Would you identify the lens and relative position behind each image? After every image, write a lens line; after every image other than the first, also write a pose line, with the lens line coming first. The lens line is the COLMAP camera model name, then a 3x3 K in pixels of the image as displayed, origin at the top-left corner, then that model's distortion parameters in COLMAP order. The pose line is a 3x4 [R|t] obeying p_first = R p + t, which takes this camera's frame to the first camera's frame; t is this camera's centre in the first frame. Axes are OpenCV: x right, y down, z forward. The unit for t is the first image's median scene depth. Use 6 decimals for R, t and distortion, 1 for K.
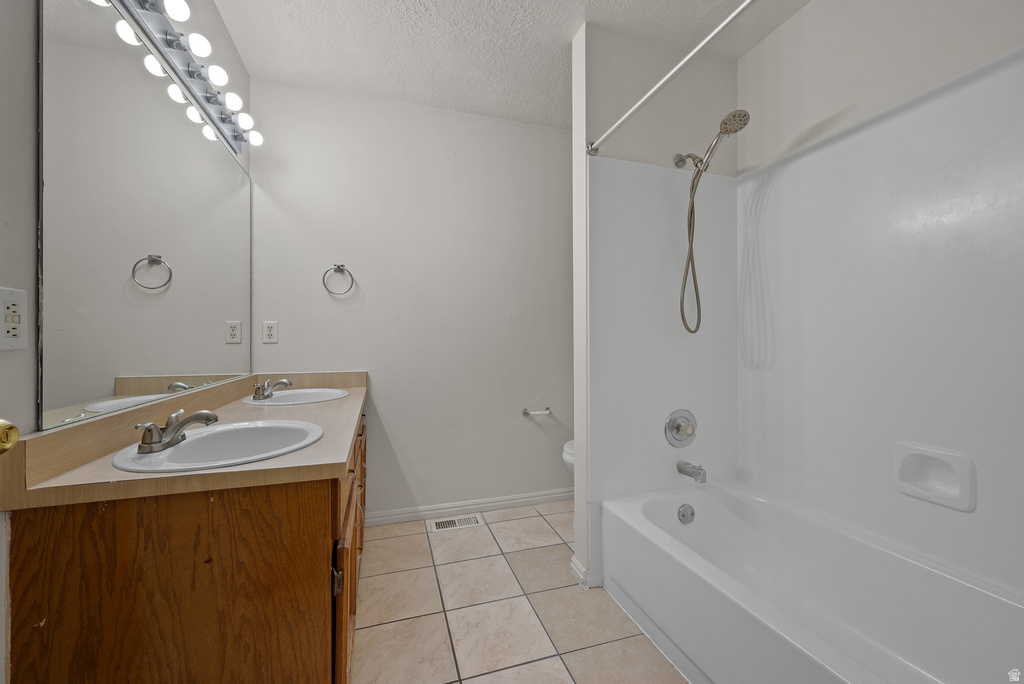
lens RADIAL K [[416.8, 0, 520.9], [0, 416.8, 343.2], [0, 0, 1]] dist [0.014860, -0.000092]
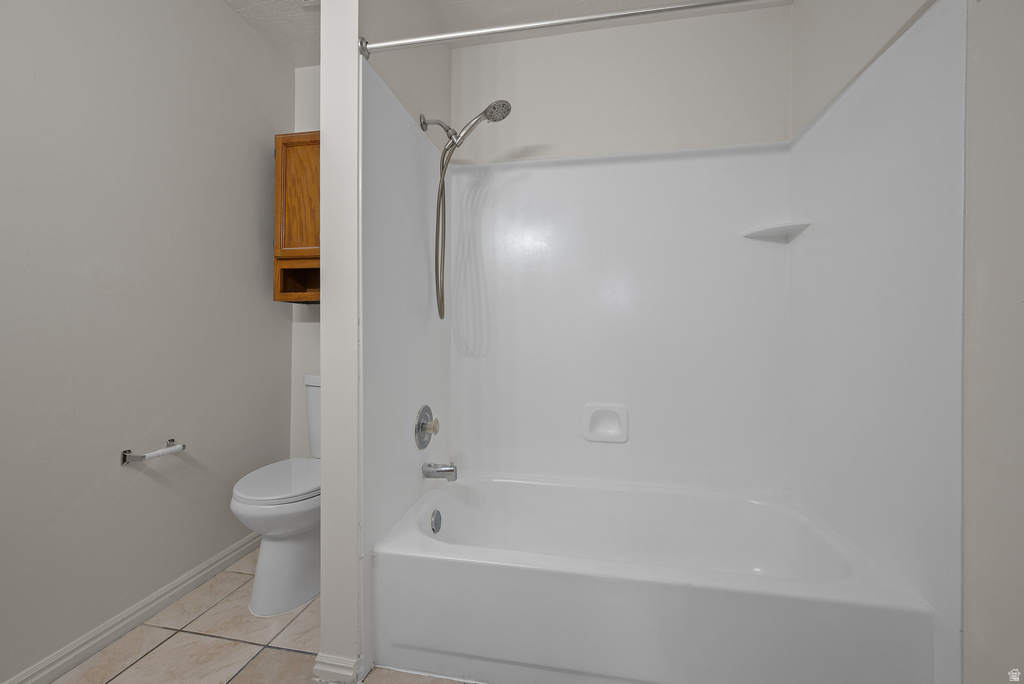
lens RADIAL K [[416.8, 0, 513.8], [0, 416.8, 336.8], [0, 0, 1]] dist [0.014860, -0.000092]
pose [[0.490133, 0.002804, 0.871643, -0.298666], [-0.001785, 0.999996, -0.002213, 0.015334], [-0.871646, -0.000471, 0.490136, 0.409539]]
